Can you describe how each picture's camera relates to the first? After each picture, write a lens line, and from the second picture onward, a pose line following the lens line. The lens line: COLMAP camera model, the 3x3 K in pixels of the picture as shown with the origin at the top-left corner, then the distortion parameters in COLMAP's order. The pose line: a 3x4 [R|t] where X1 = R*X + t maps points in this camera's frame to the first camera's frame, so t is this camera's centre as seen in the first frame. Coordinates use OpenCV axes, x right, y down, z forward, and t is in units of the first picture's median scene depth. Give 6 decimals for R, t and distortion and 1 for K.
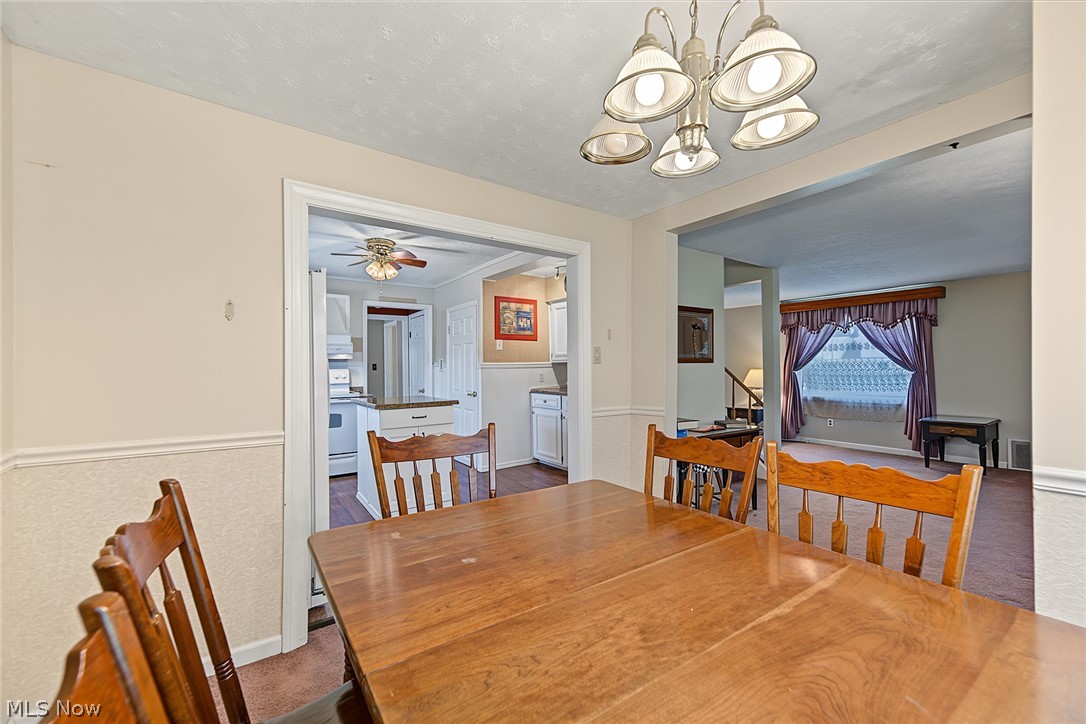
lens RADIAL K [[437.2, 0, 539.1], [0, 437.2, 364.2], [0, 0, 1]] dist [0.015259, 0.000430]
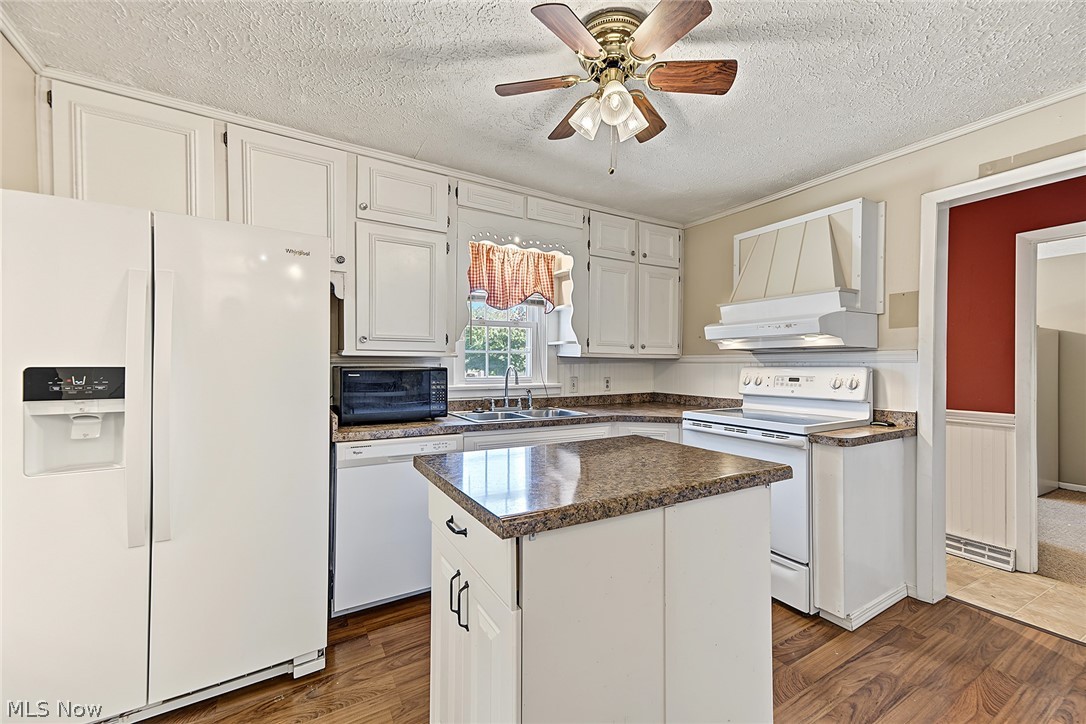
lens RADIAL K [[437.2, 0, 544.4], [0, 437.2, 363.9], [0, 0, 1]] dist [0.015259, 0.000430]
pose [[-0.074721, 0.006118, -0.997186, 0.027434], [0.005855, 0.999967, 0.005696, 0.002147], [0.997187, -0.005412, -0.074755, 0.732033]]
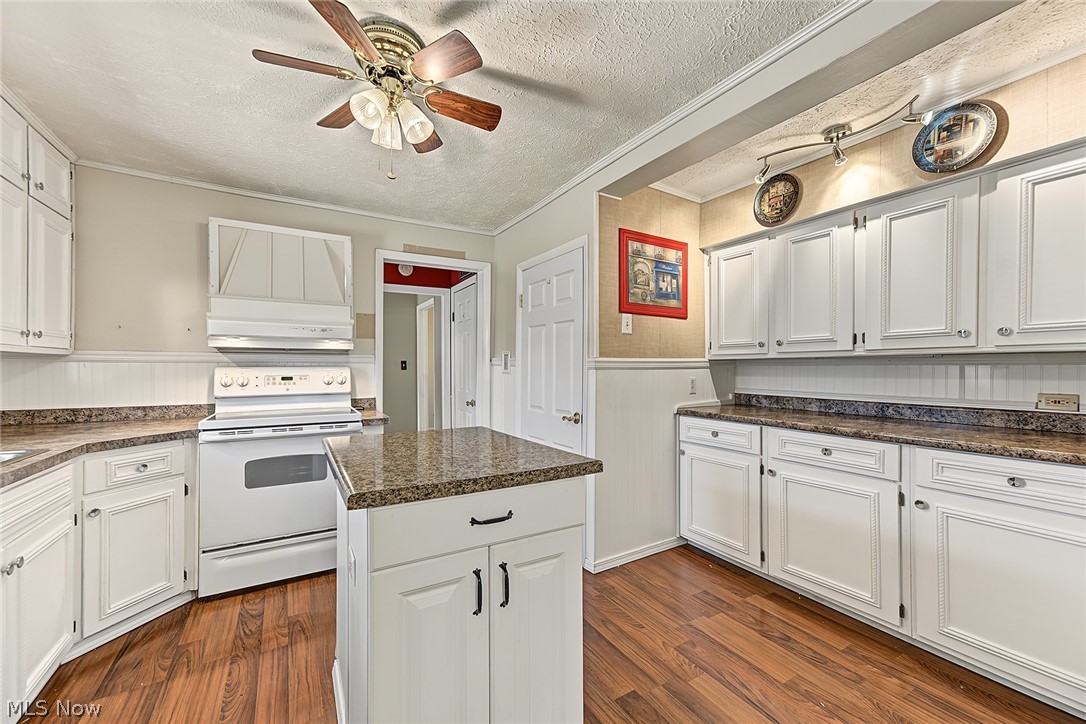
lens RADIAL K [[437.2, 0, 545.9], [0, 437.2, 367.9], [0, 0, 1]] dist [0.015259, 0.000430]
pose [[0.997620, 0.009529, -0.068290, -0.144144], [-0.008973, 0.999924, 0.008445, 0.004198], [0.068365, -0.007812, 0.997630, 0.459272]]
